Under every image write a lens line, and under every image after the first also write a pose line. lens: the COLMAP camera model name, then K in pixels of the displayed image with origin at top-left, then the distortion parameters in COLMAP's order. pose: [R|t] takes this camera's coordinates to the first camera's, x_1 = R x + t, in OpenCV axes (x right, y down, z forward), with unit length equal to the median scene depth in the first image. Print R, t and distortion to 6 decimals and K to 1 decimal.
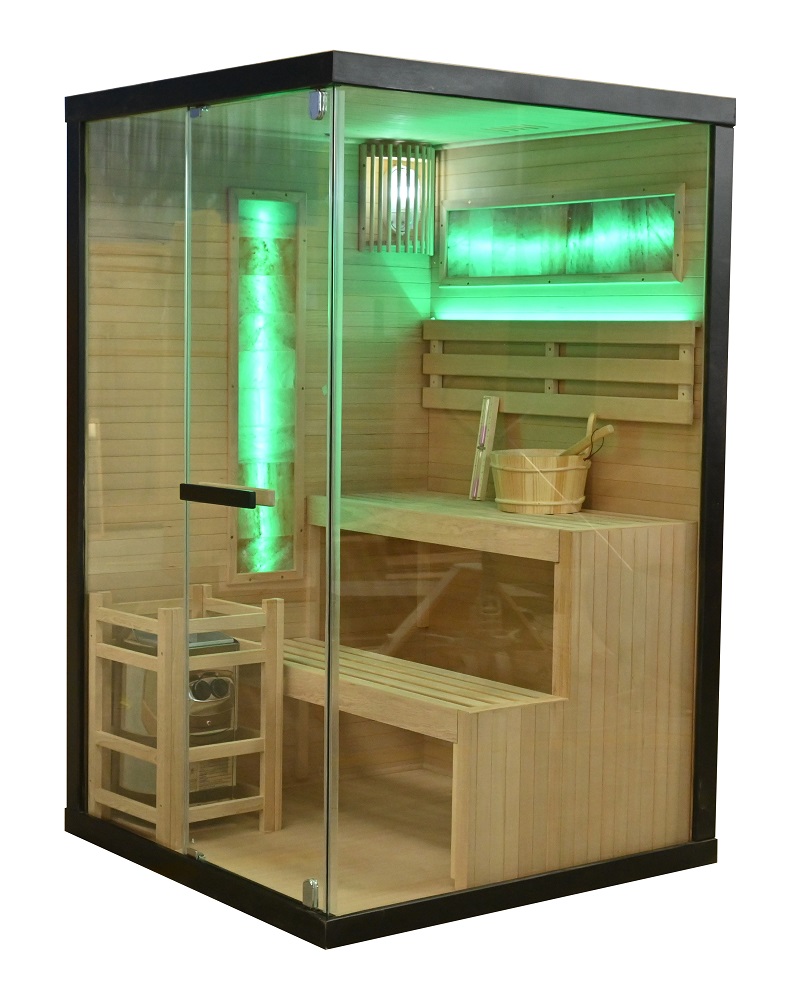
lens RADIAL K [[1991.6, 0, 405.9], [0, 1991.6, 488.6], [0, 0, 1]] dist [-0.058150, 0.000000]
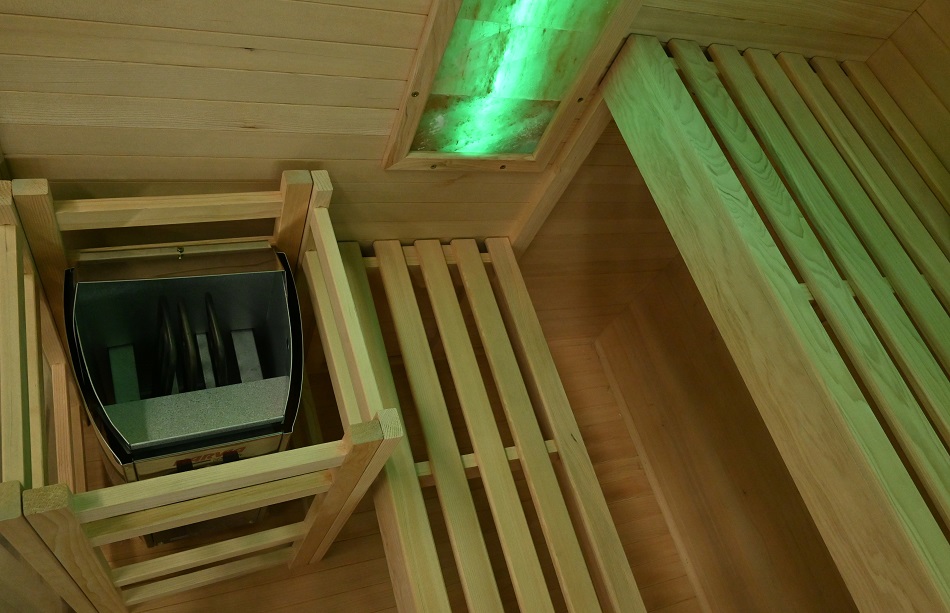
lens RADIAL K [[669.8, 0, 456.3], [0, 669.8, 331.1], [0, 0, 1]] dist [-0.003440, 0.001290]
pose [[0.896139, 0.440619, 0.052820, -0.066052], [-0.320361, 0.559960, 0.764077, -0.061911], [0.307090, -0.701641, 0.642959, 0.894954]]
